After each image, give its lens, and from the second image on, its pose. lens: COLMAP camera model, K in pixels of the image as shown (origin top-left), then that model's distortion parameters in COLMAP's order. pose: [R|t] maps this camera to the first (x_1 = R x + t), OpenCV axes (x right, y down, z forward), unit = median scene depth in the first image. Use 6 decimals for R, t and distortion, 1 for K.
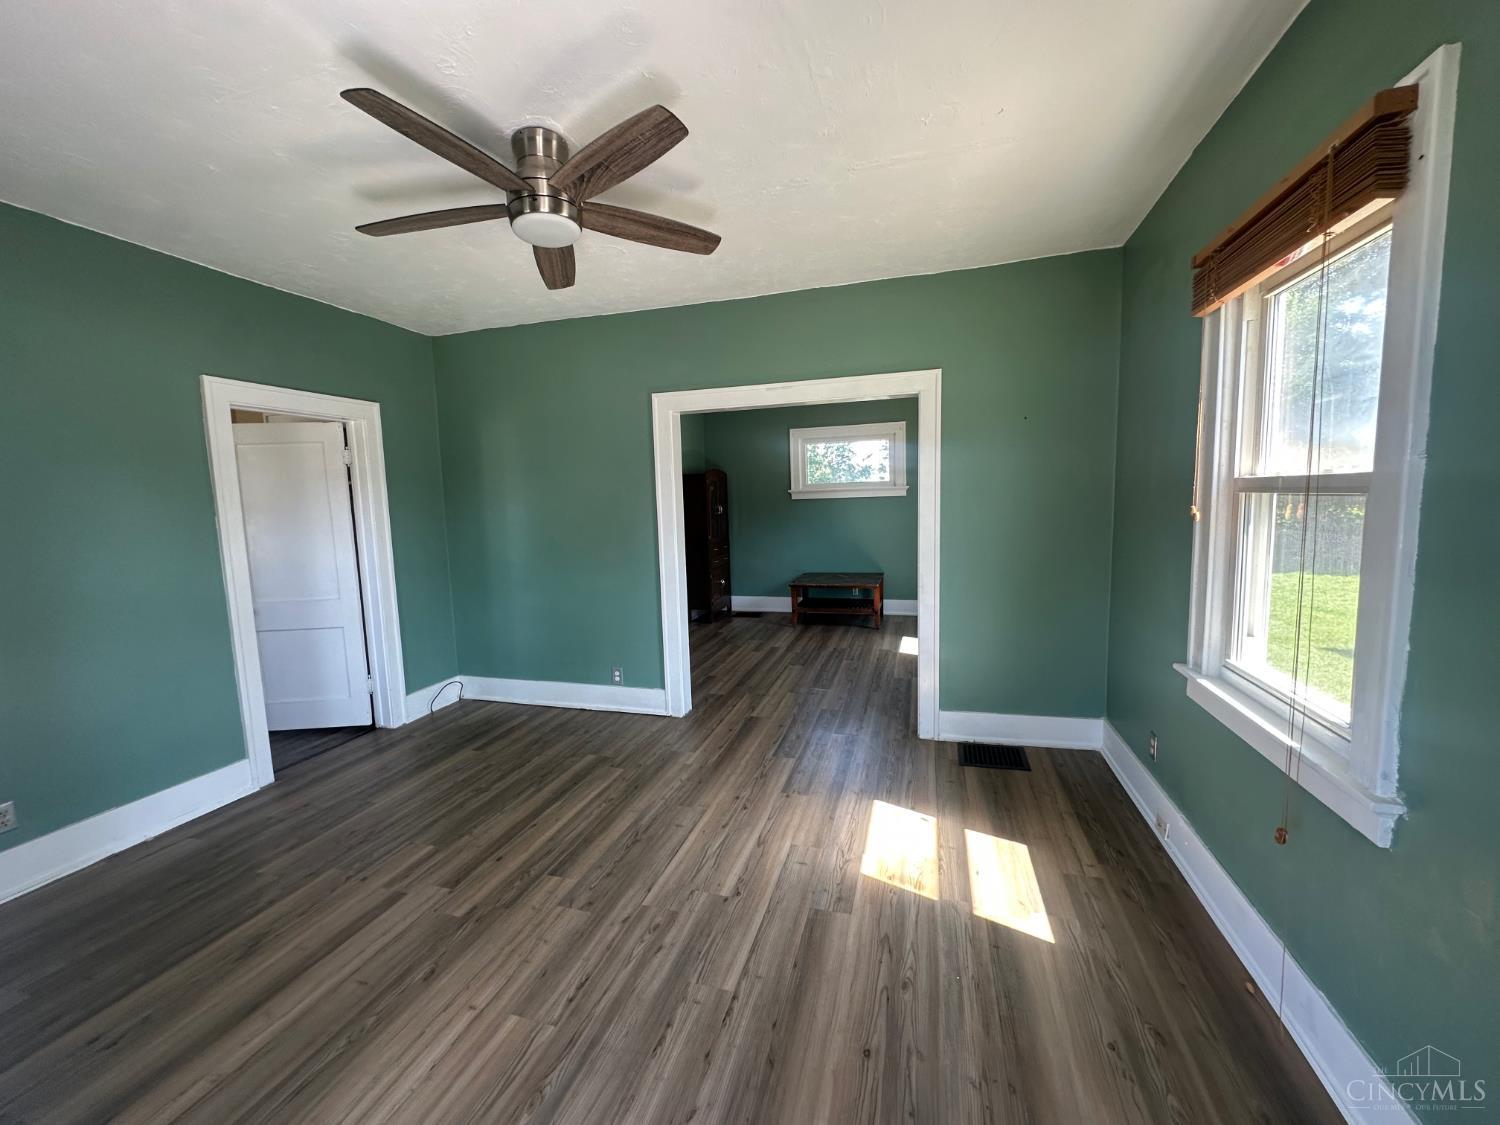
lens RADIAL K [[601.0, 0, 751.0], [0, 601.0, 562.8], [0, 0, 1]] dist [-0.004909, 0.000563]
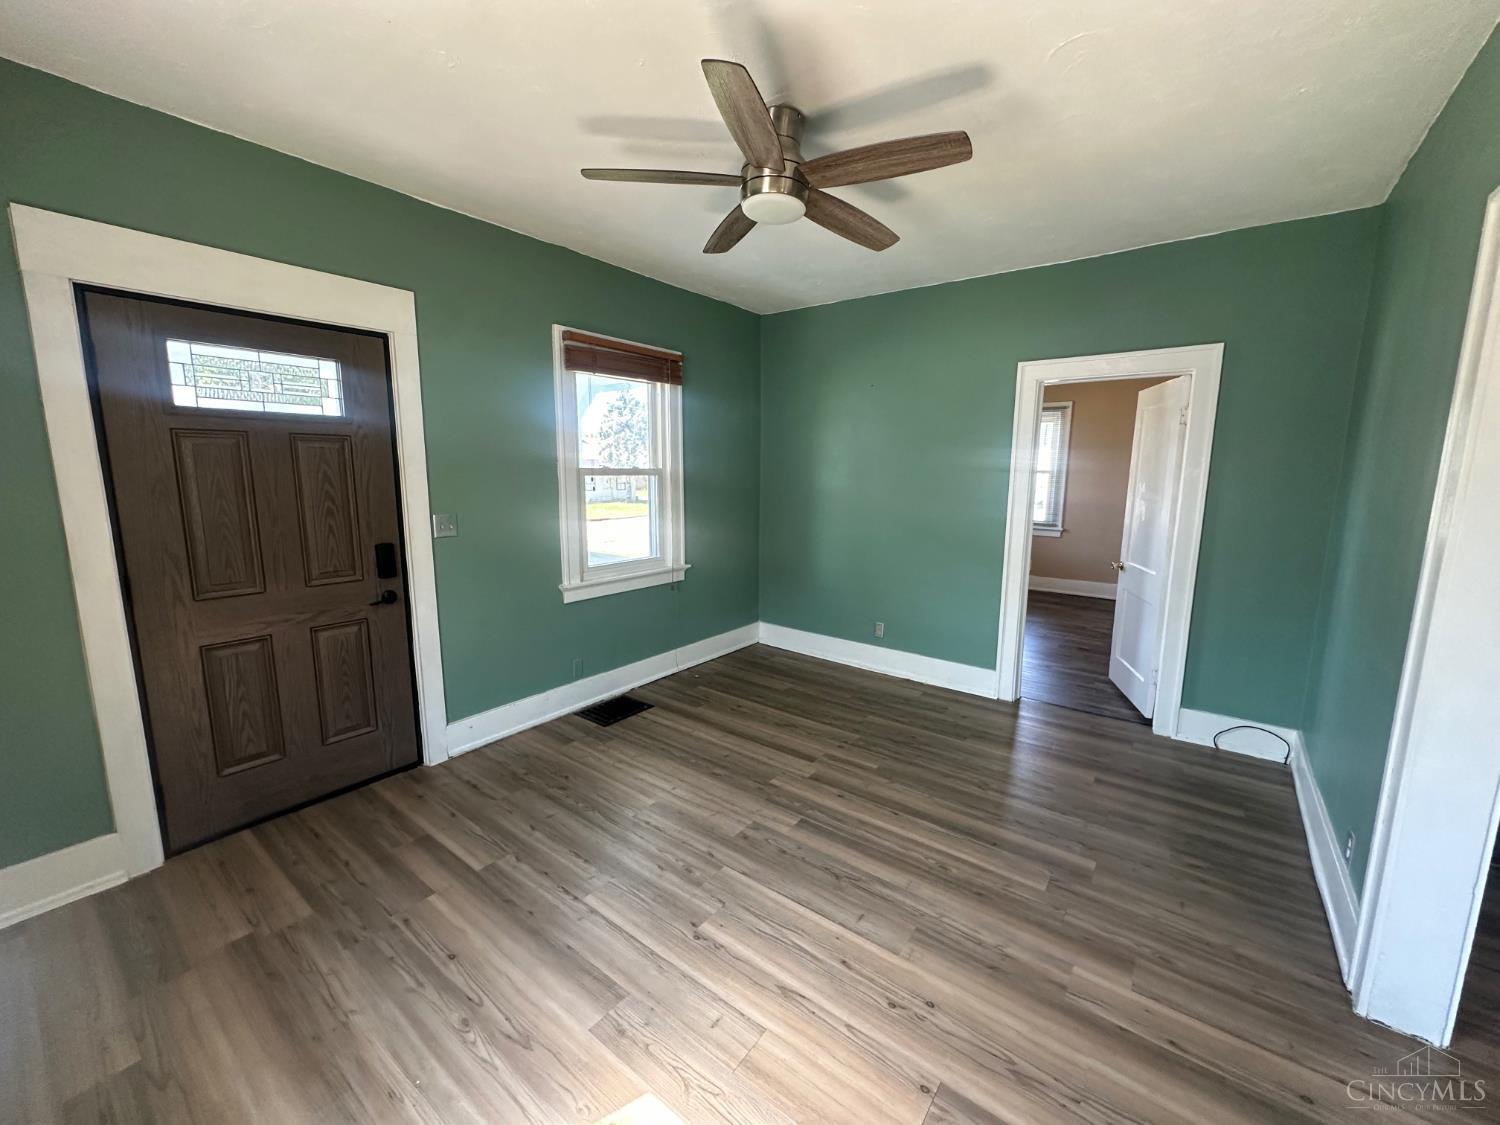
lens RADIAL K [[601.0, 0, 751.0], [0, 601.0, 562.8], [0, 0, 1]] dist [-0.004909, 0.000563]
pose [[-0.358982, 0.170065, -0.917720, 0.612556], [-0.098654, 0.970838, 0.218498, -0.158653], [0.928116, 0.168973, -0.331736, 1.191087]]
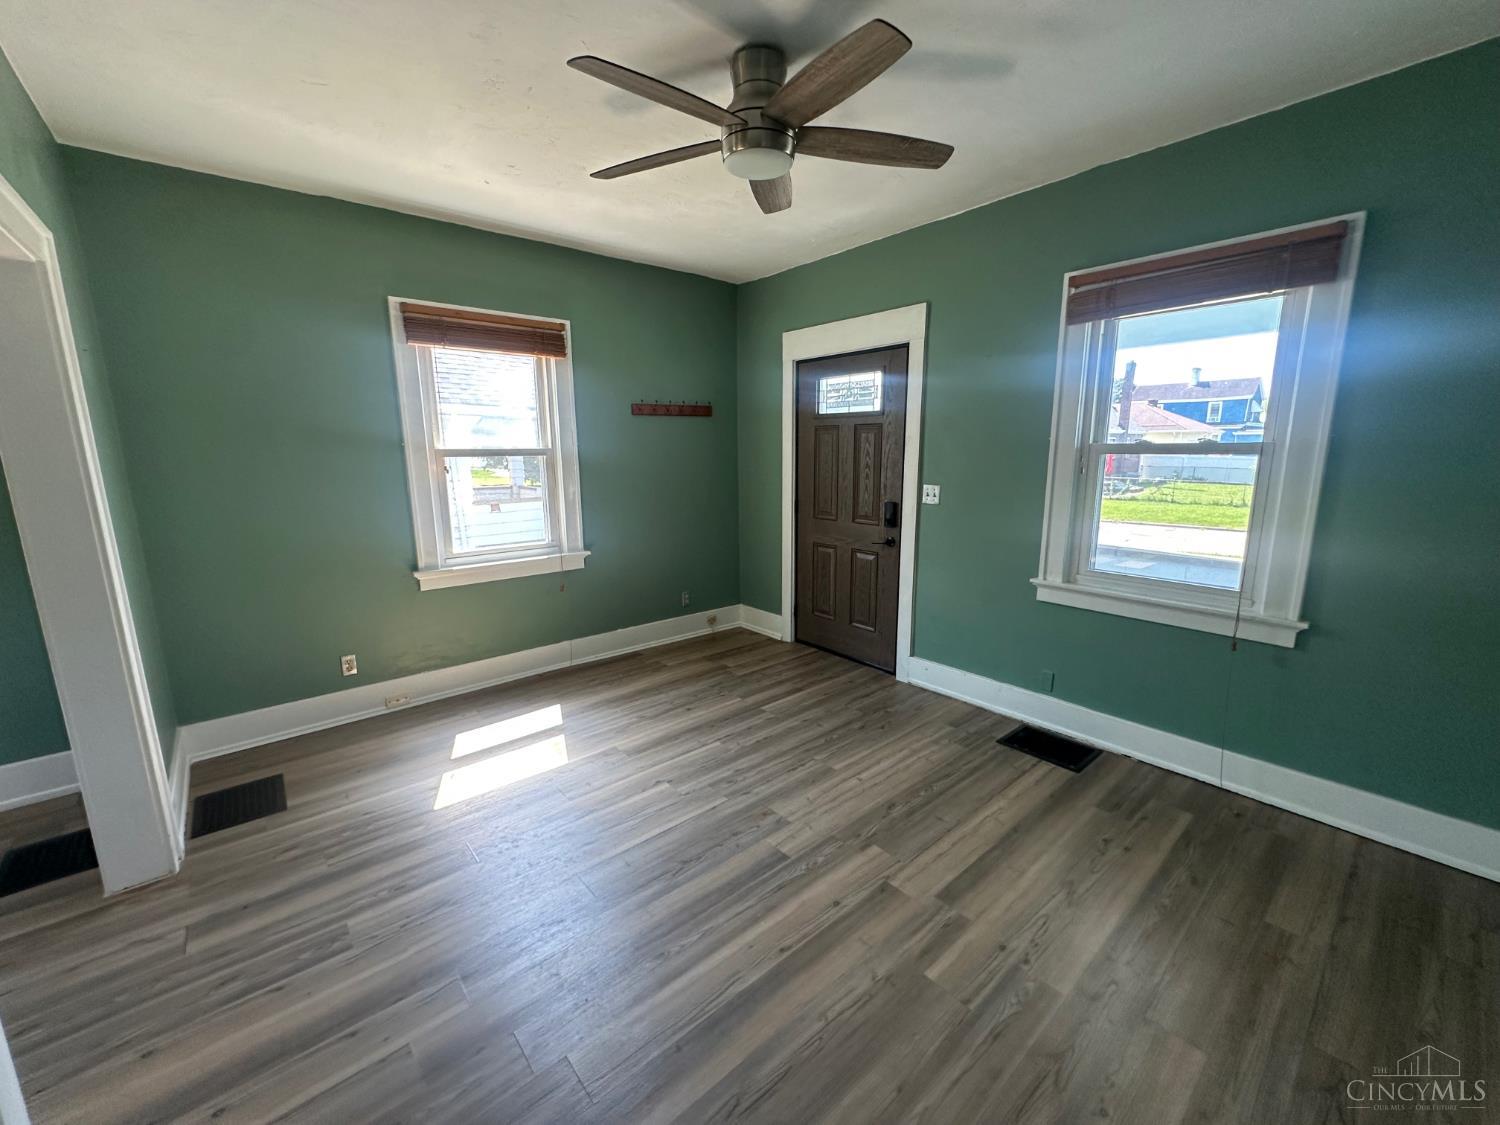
lens RADIAL K [[597.5, 0, 744.6], [0, 597.5, 562.6], [0, 0, 1]] dist [-0.008696, 0.000320]
pose [[-0.832719, -0.071081, 0.549114, -0.750562], [0.090972, 0.960685, 0.262314, -0.164475], [-0.546172, 0.268387, -0.793514, 1.637890]]
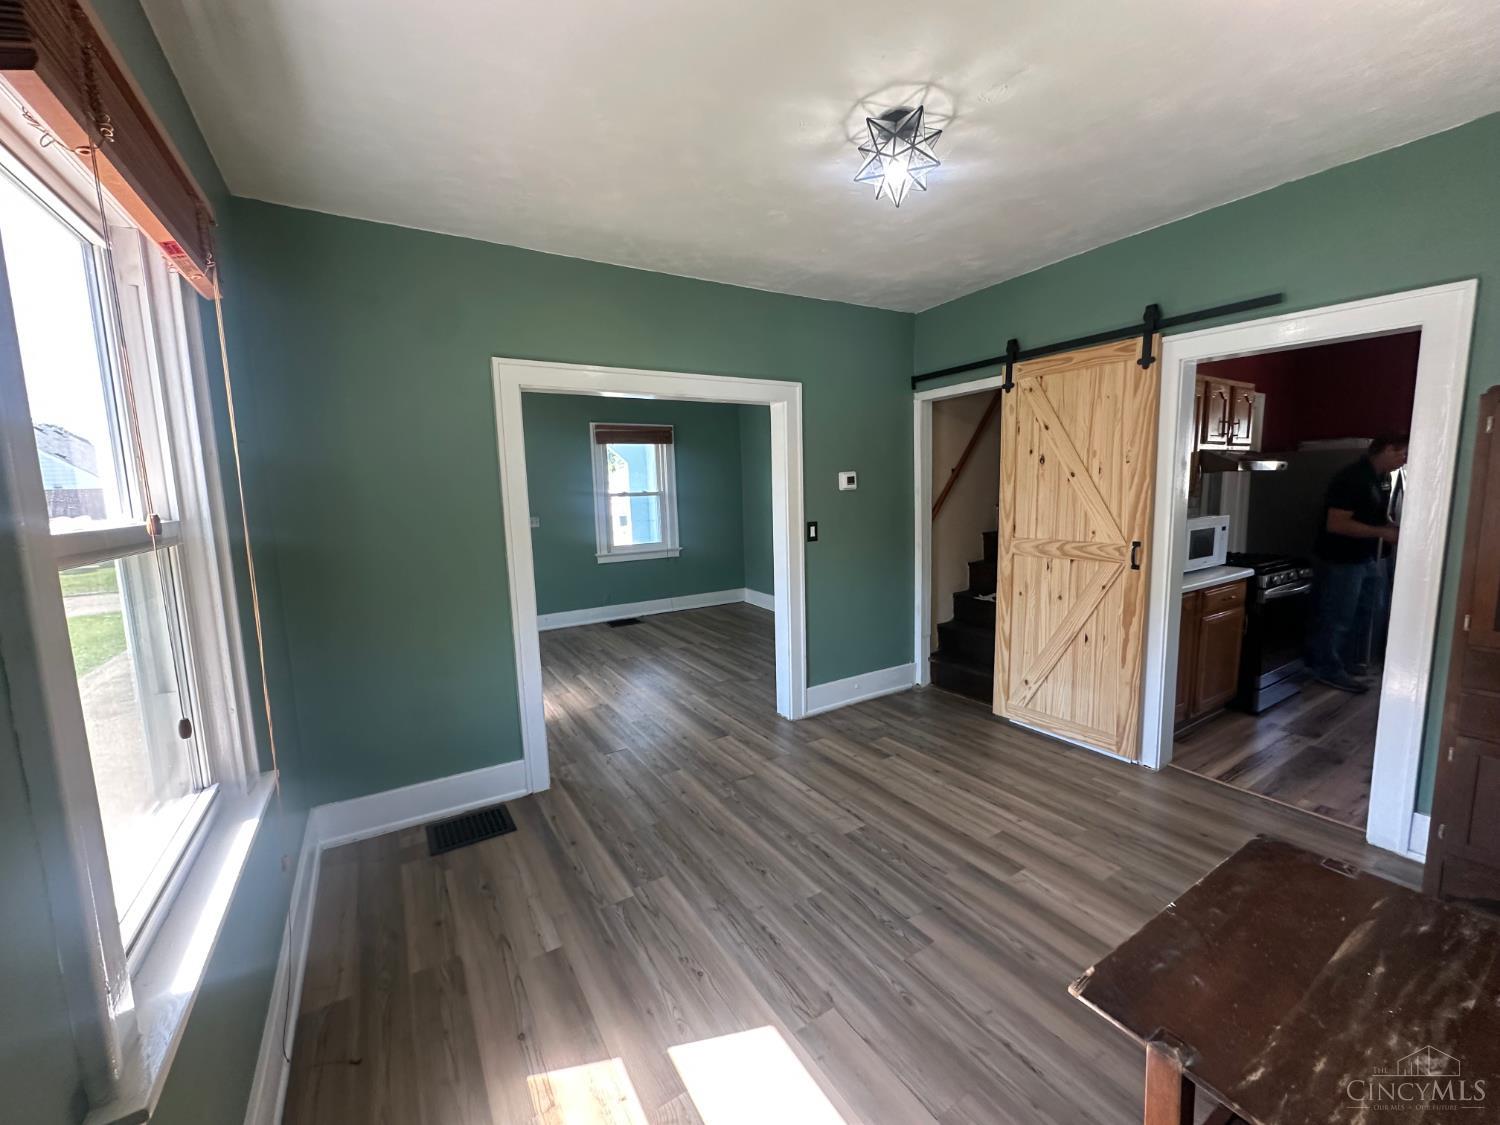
lens RADIAL K [[601.0, 0, 751.0], [0, 601.0, 562.8], [0, 0, 1]] dist [-0.004909, 0.000563]
pose [[-0.665774, 0.138540, -0.733179, 1.043701], [-0.036759, 0.975329, 0.217676, -0.344224], [0.745248, 0.171873, -0.644256, 2.675278]]
